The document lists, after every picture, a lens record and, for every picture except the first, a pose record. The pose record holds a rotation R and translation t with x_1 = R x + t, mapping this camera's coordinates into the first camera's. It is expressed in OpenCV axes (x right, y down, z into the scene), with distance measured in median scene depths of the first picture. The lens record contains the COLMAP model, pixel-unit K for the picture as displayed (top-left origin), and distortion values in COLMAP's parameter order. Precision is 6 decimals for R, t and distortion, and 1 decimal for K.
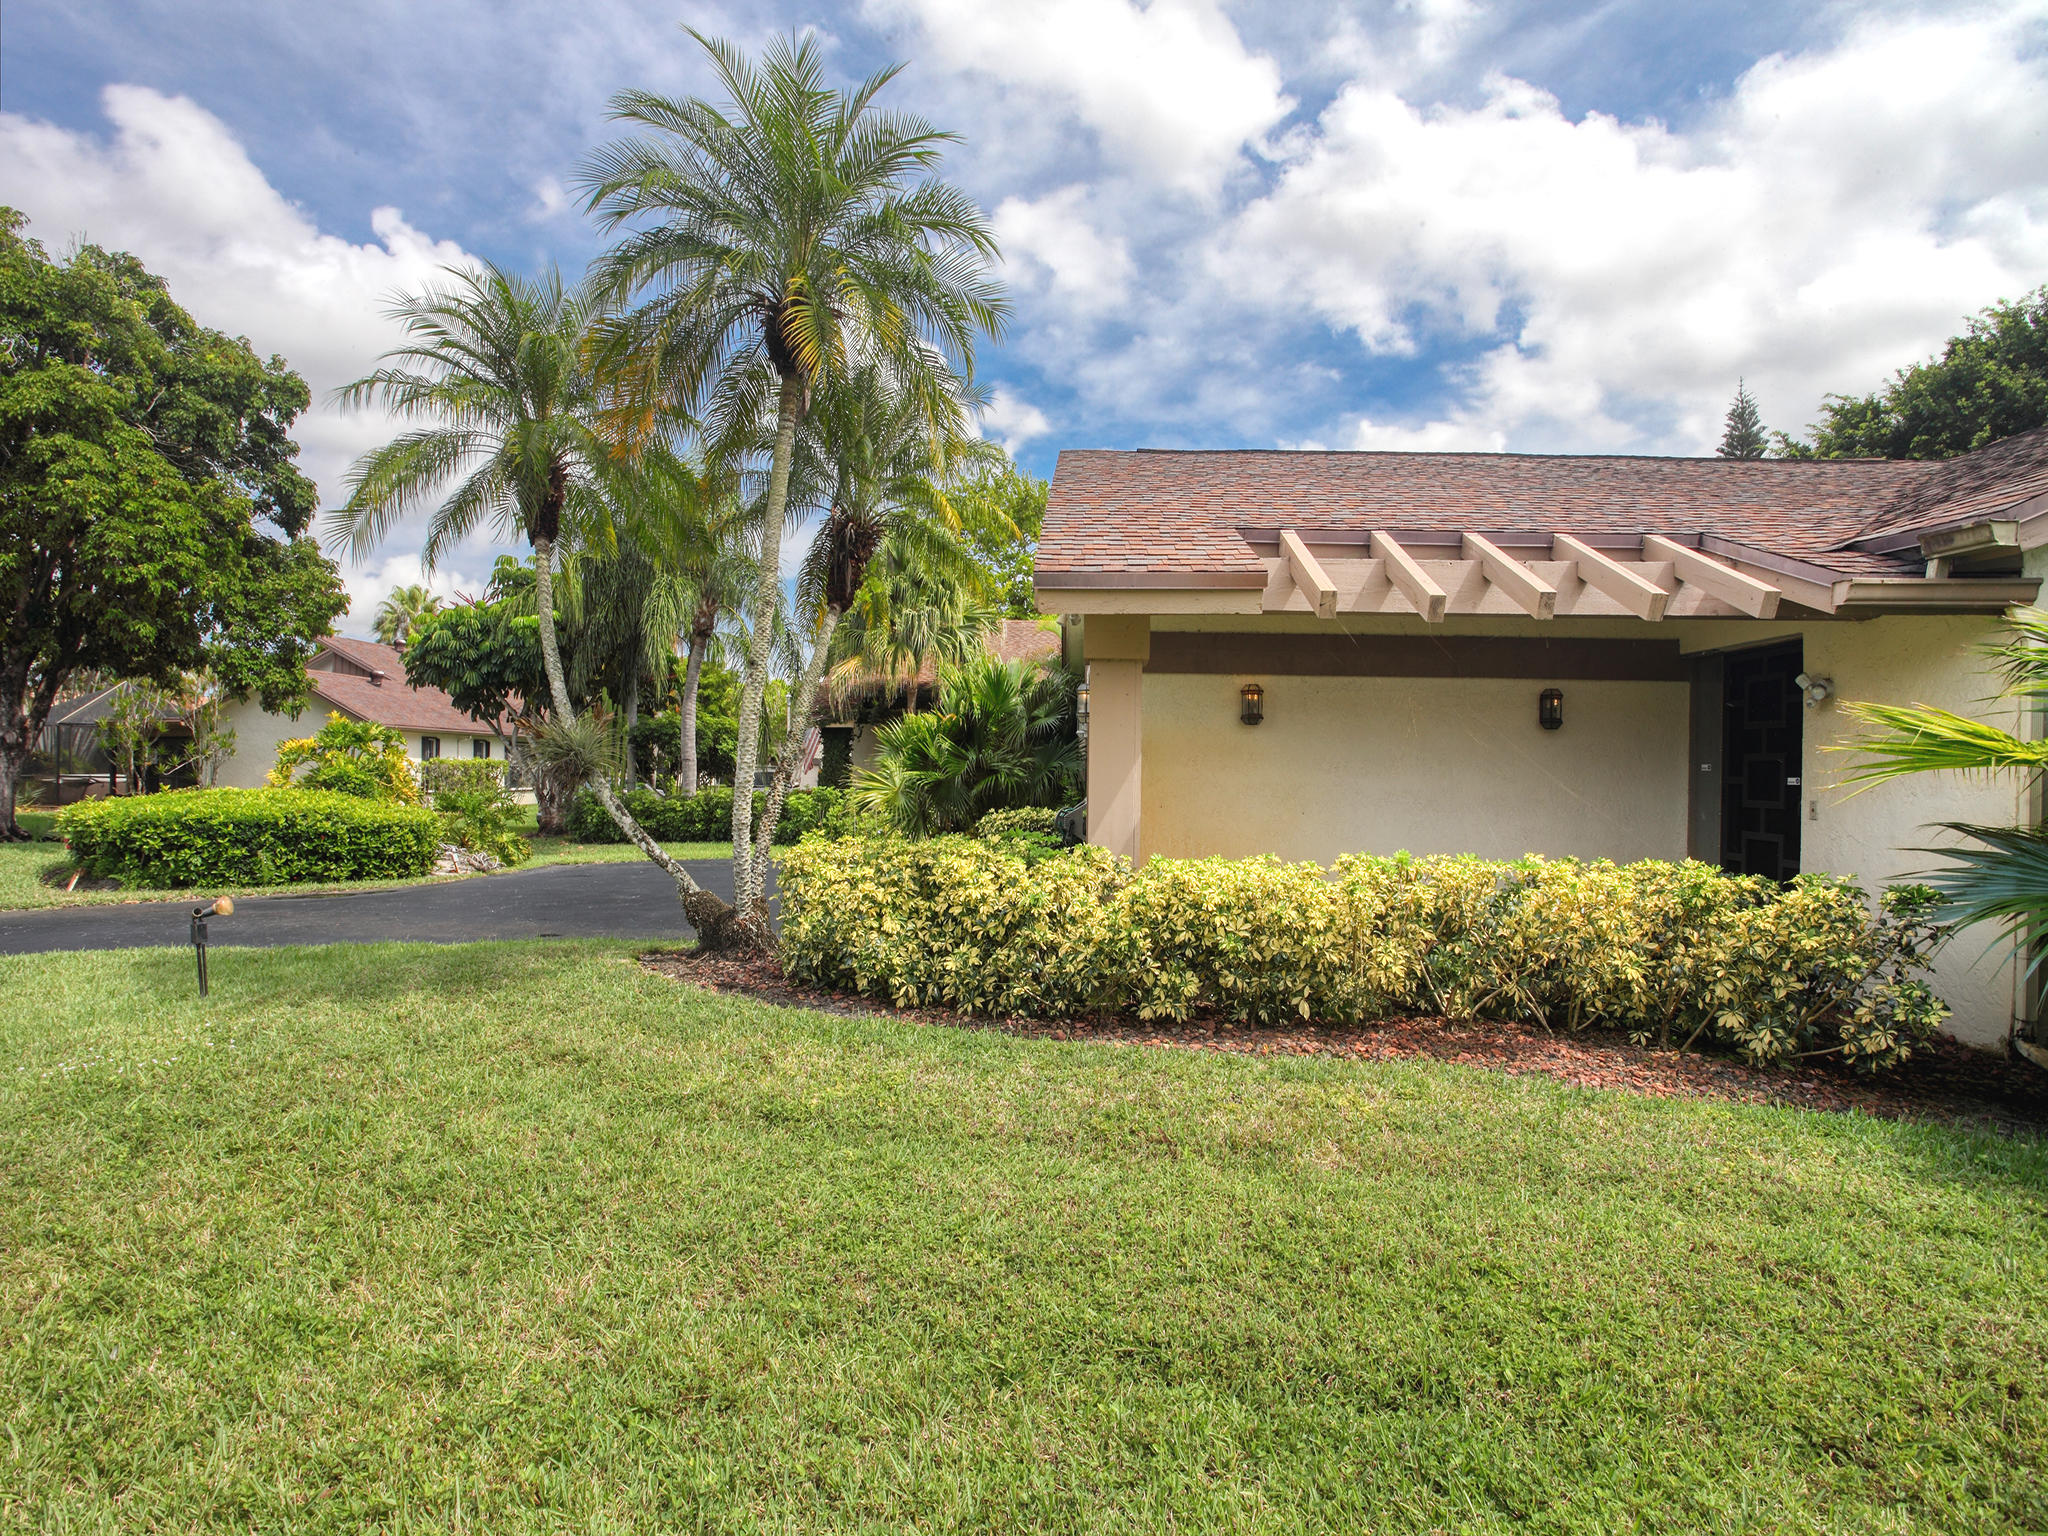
lens RADIAL K [[1032.9, 0, 1024.0], [0, 1032.9, 768.0], [0, 0, 1]] dist [-0.072314, 0.029869]
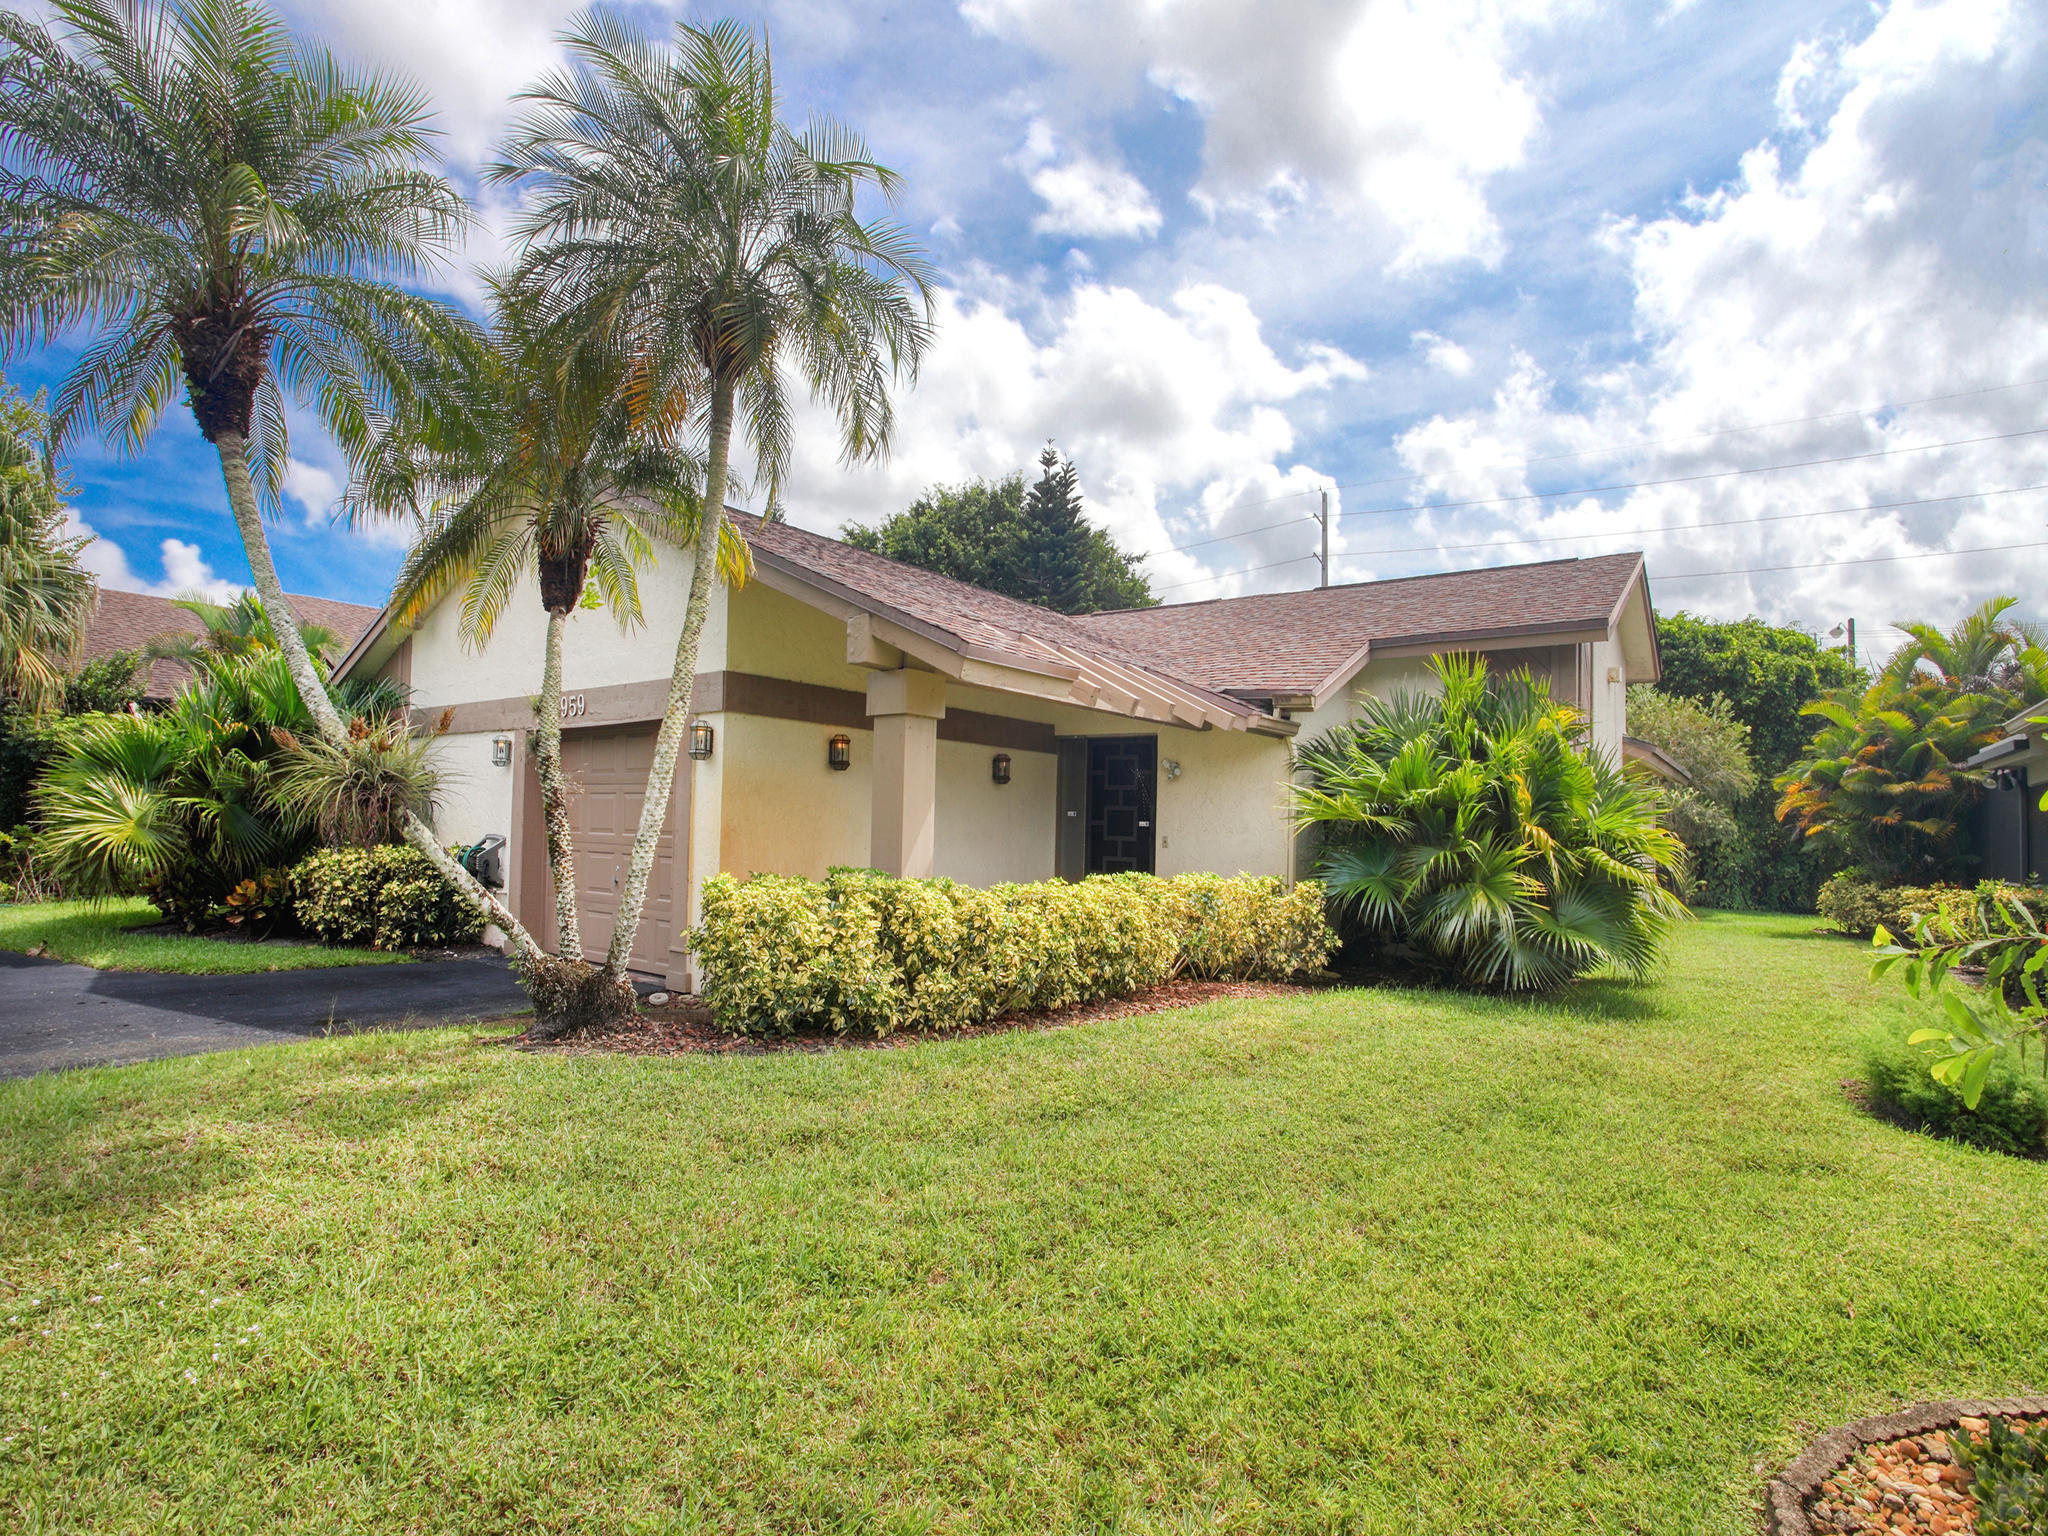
lens RADIAL K [[1068.4, 0, 1032.3], [0, 1068.4, 779.4], [0, 0, 1]] dist [-0.074807, 0.034226]
pose [[0.529434, 0.038740, 0.847466, -0.687271], [-0.022034, 0.999248, -0.031913, 0.000250], [-0.848065, -0.001778, 0.529889, 0.209668]]
